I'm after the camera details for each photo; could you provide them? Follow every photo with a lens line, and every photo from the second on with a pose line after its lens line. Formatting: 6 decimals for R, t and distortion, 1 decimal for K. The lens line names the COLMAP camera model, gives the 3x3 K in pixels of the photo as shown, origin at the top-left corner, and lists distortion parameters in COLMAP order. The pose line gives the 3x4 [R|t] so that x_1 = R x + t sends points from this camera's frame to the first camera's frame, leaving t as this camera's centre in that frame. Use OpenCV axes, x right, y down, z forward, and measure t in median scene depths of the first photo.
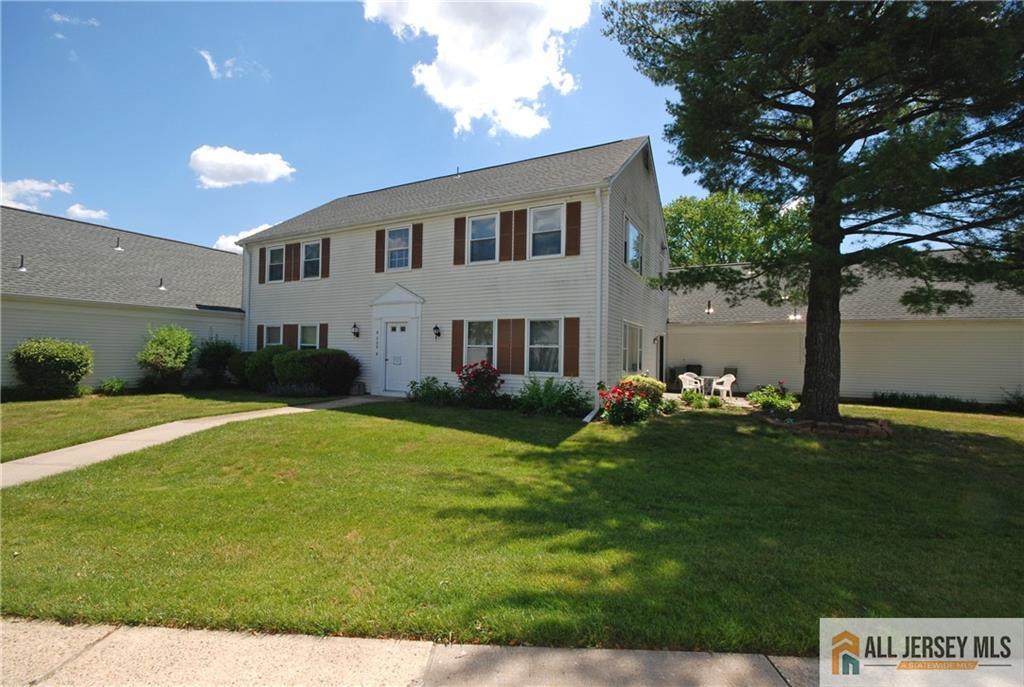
lens RADIAL K [[451.0, 0, 511.0], [0, 451.0, 346.8], [0, 0, 1]] dist [0.002588, 0.000252]
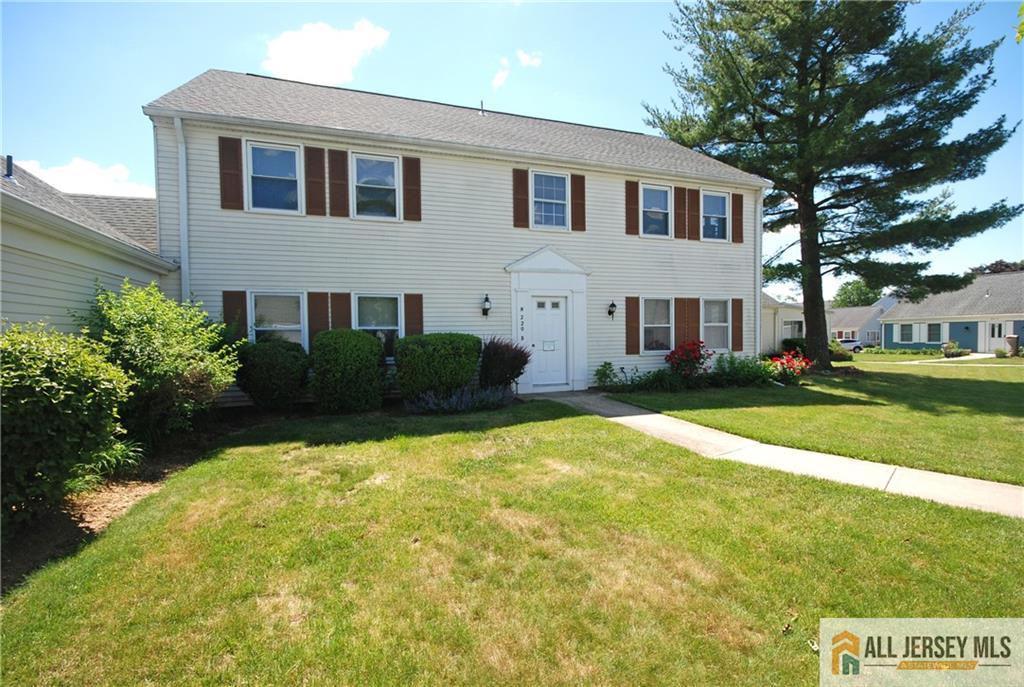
lens RADIAL K [[467.5, 0, 514.5], [0, 467.5, 342.4], [0, 0, 1]] dist [0.000112, -0.001204]
pose [[0.678084, -0.041316, 0.733822, -0.888405], [0.013640, 0.998954, 0.043640, -0.011432], [-0.734858, -0.019583, 0.677938, 0.499122]]
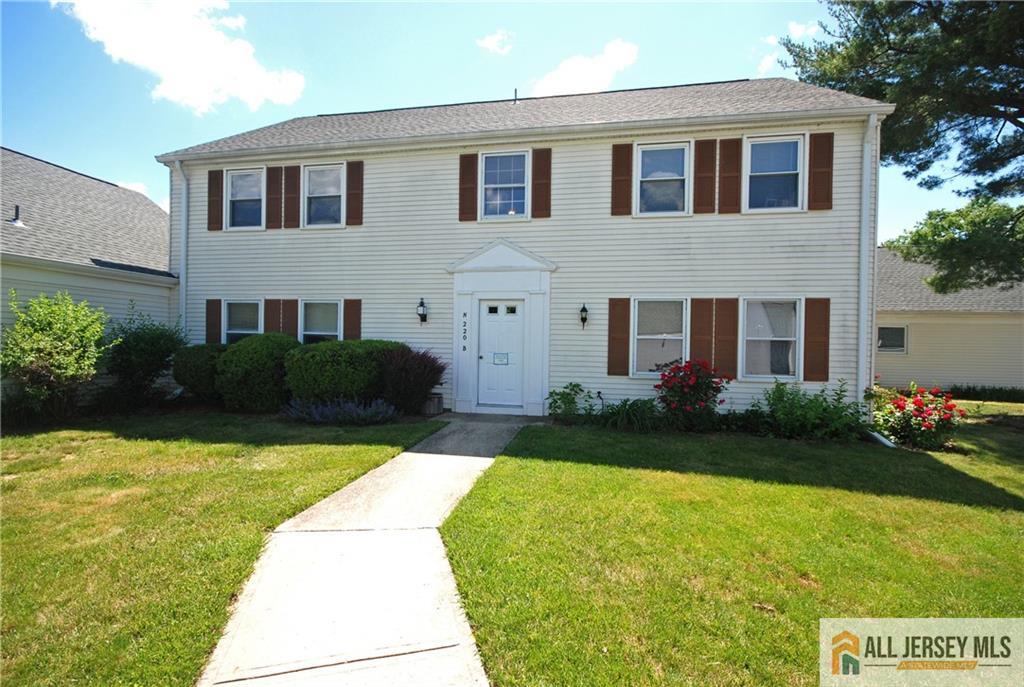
lens RADIAL K [[467.5, 0, 509.0], [0, 467.5, 344.7], [0, 0, 1]] dist [0.000112, -0.001204]
pose [[0.956015, -0.001557, 0.293313, -0.441072], [-0.004378, 0.999799, 0.019576, -0.002786], [-0.293285, -0.019999, 0.955816, 0.354717]]
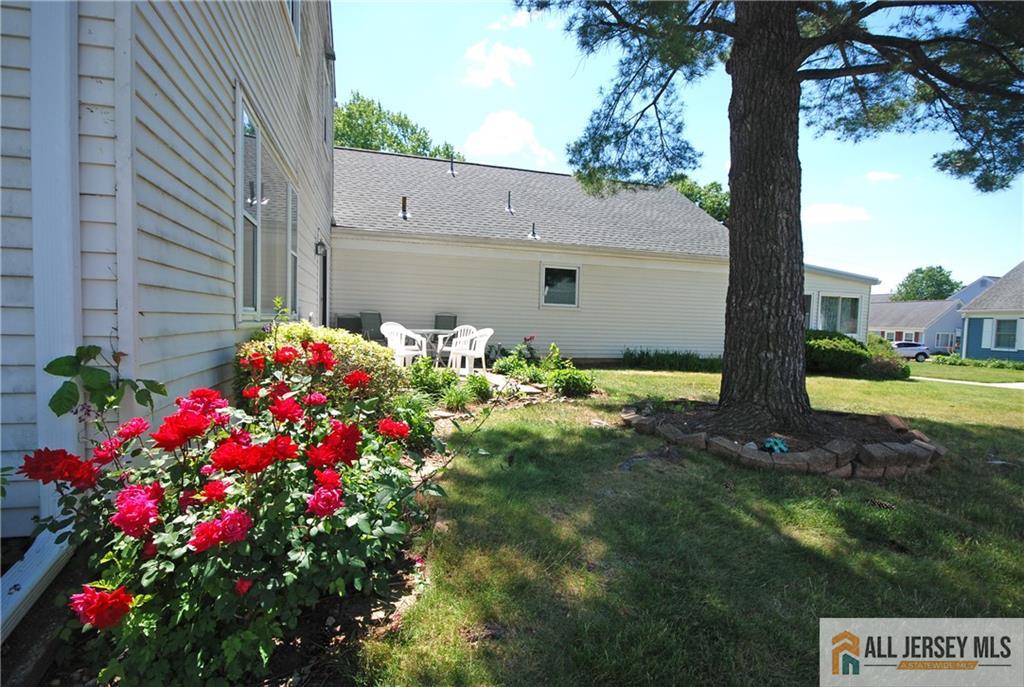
lens RADIAL K [[494.6, 0, 512.8], [0, 494.6, 350.3], [0, 0, 1]] dist [-0.004688, 0.000095]
pose [[0.722576, -0.035830, 0.690362, 0.144566], [-0.025111, 0.996636, 0.078009, 0.047887], [-0.690835, -0.073703, 0.719246, 0.613863]]
